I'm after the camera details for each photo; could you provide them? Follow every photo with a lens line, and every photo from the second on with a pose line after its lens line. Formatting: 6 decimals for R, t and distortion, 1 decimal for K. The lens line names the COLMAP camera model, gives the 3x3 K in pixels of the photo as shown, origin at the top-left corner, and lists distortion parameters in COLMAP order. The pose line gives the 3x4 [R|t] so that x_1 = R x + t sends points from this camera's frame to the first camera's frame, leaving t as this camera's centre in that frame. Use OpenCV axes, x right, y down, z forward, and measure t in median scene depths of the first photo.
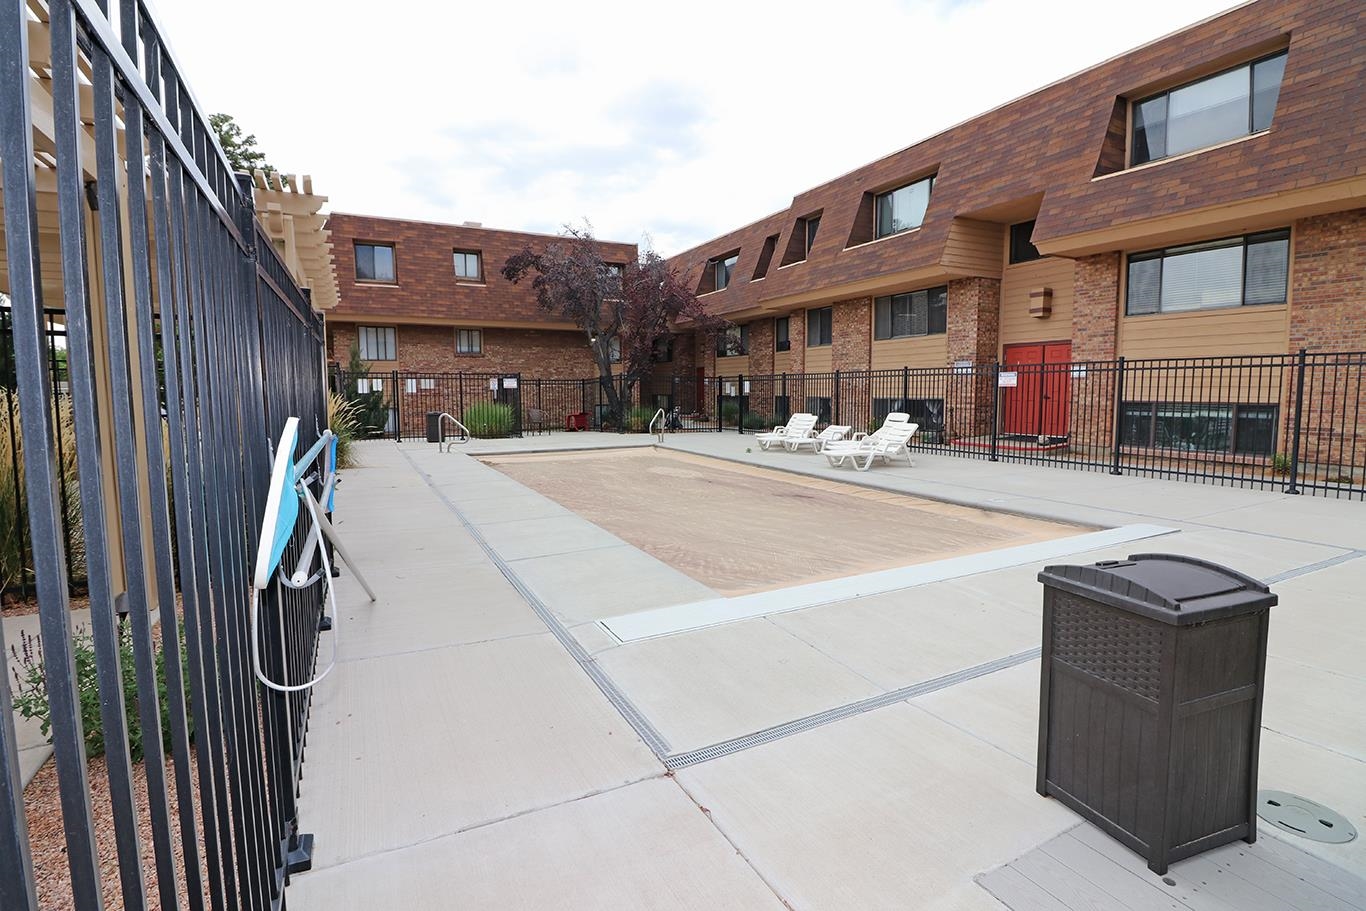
lens RADIAL K [[653.5, 0, 683.4], [0, 653.5, 449.8], [0, 0, 1]] dist [-0.000823, -0.000217]
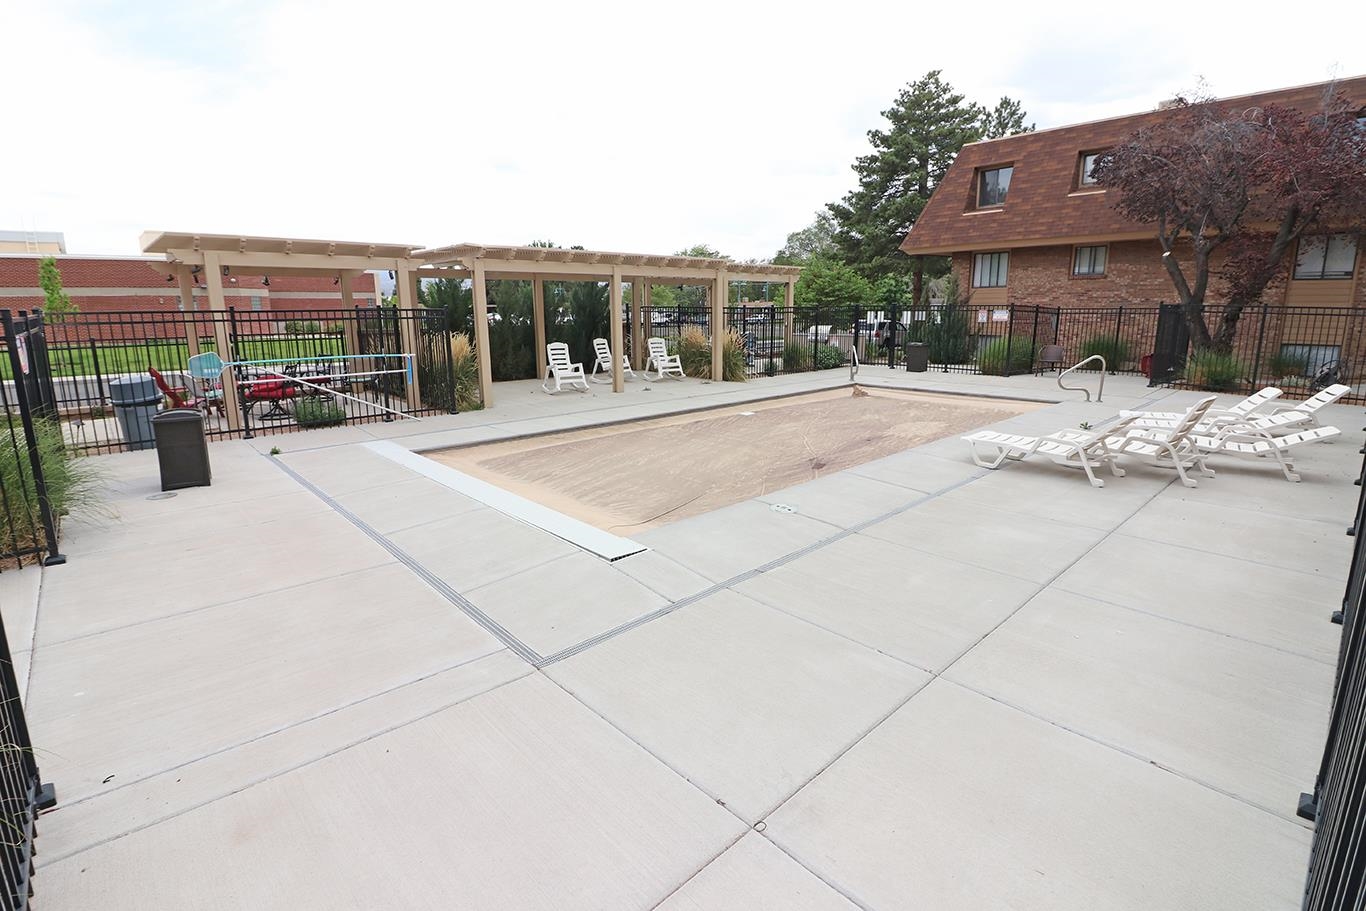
lens RADIAL K [[653.5, 0, 679.5], [0, 653.5, 458.1], [0, 0, 1]] dist [-0.000823, -0.000217]
pose [[0.275731, 0.218827, -0.935995, 0.410363], [-0.081575, 0.975557, 0.204045, -0.046112], [0.957767, 0.020093, 0.286842, 0.254944]]
